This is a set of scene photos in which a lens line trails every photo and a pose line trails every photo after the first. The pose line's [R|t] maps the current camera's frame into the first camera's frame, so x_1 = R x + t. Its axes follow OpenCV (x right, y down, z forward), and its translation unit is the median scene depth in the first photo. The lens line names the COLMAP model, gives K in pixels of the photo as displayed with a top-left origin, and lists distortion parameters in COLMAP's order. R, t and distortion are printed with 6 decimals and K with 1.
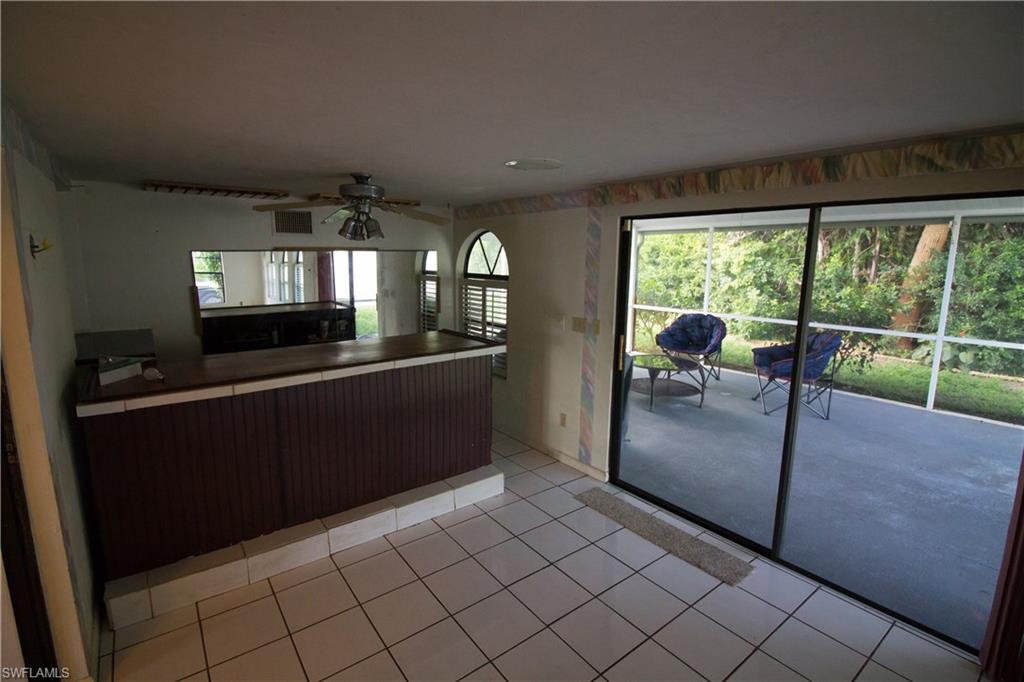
lens RADIAL K [[483.6, 0, 503.6], [0, 483.6, 336.3], [0, 0, 1]] dist [0.001861, -0.017528]
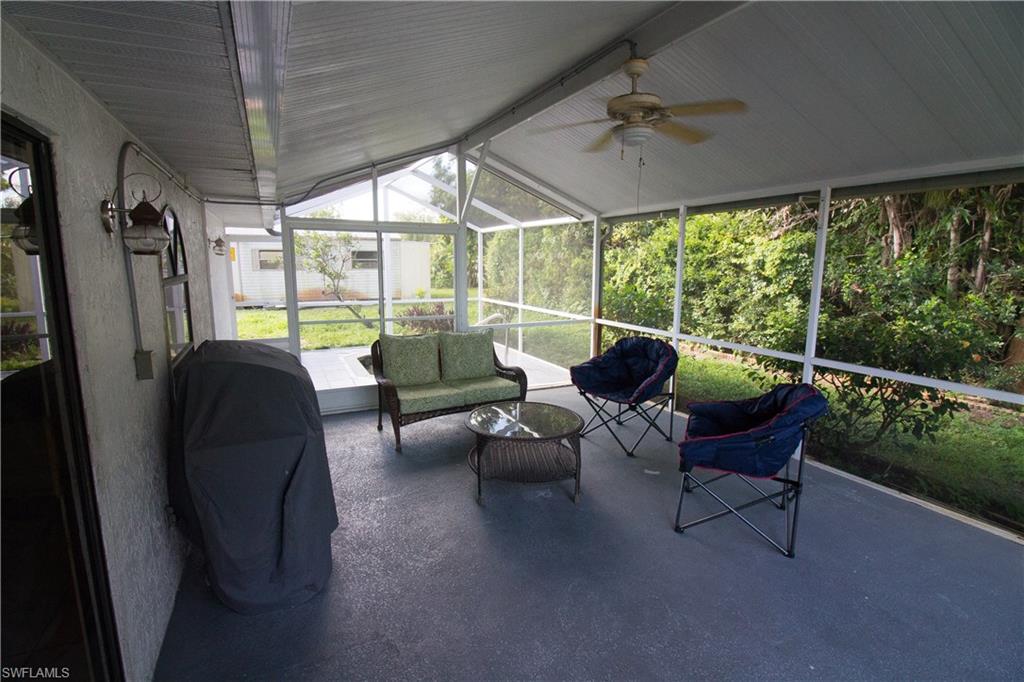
lens RADIAL K [[483.6, 0, 503.6], [0, 483.6, 336.3], [0, 0, 1]] dist [0.001861, -0.017528]
pose [[0.980548, 0.025776, -0.194580, 0.236756], [-0.027279, 0.999615, -0.005045, -0.026648], [0.194375, 0.010255, 0.980874, 0.219868]]
